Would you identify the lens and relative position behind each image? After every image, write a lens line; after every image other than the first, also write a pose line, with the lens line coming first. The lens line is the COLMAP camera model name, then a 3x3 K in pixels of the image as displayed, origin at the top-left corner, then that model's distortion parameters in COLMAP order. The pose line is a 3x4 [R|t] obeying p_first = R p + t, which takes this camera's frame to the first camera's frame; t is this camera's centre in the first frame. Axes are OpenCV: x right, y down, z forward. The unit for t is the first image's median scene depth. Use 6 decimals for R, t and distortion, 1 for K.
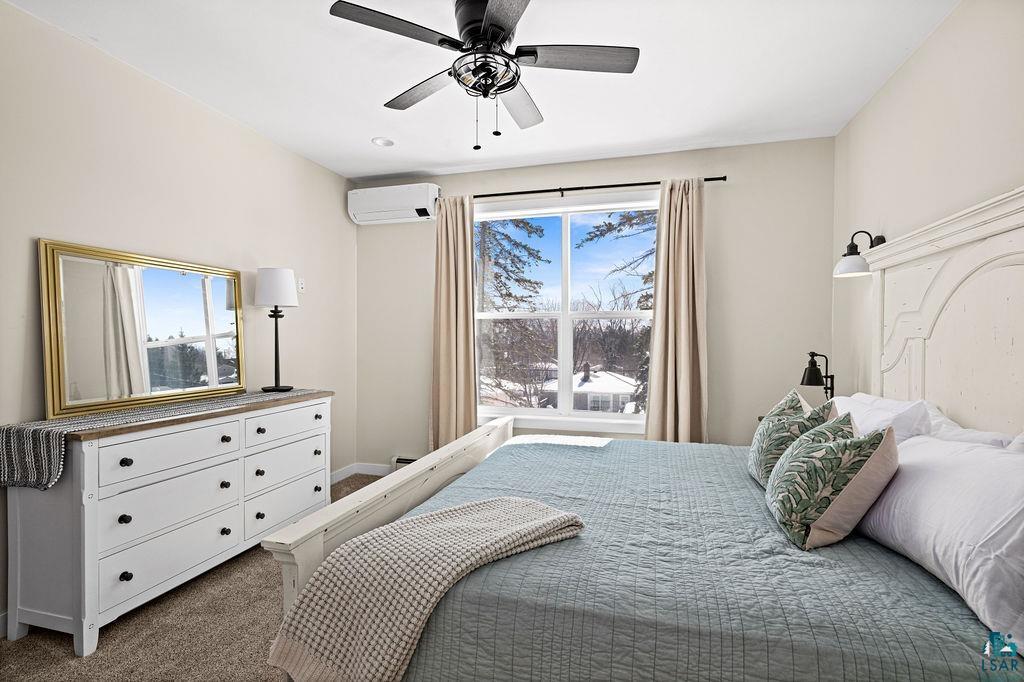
lens RADIAL K [[490.3, 0, 511.2], [0, 490.3, 344.1], [0, 0, 1]] dist [-0.000915, -0.000581]
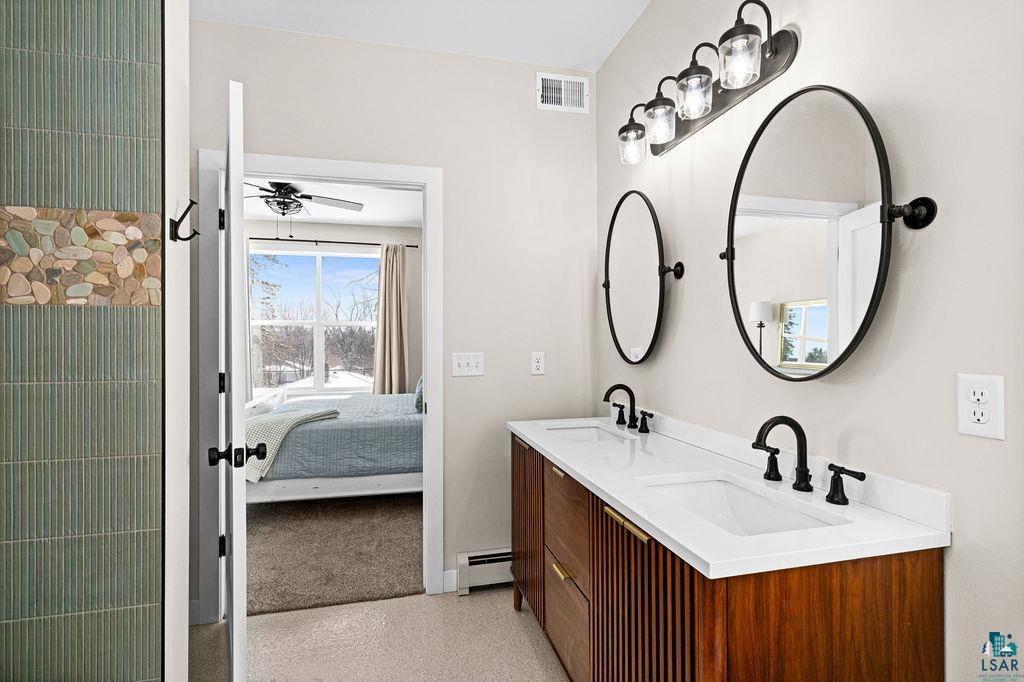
lens RADIAL K [[490.3, 0, 511.2], [0, 490.3, 344.1], [0, 0, 1]] dist [-0.000915, -0.000581]
pose [[0.869382, -0.005647, 0.494109, -0.133827], [0.006817, 0.999977, -0.000567, 0.010790], [-0.494094, 0.003862, 0.869400, -0.665228]]
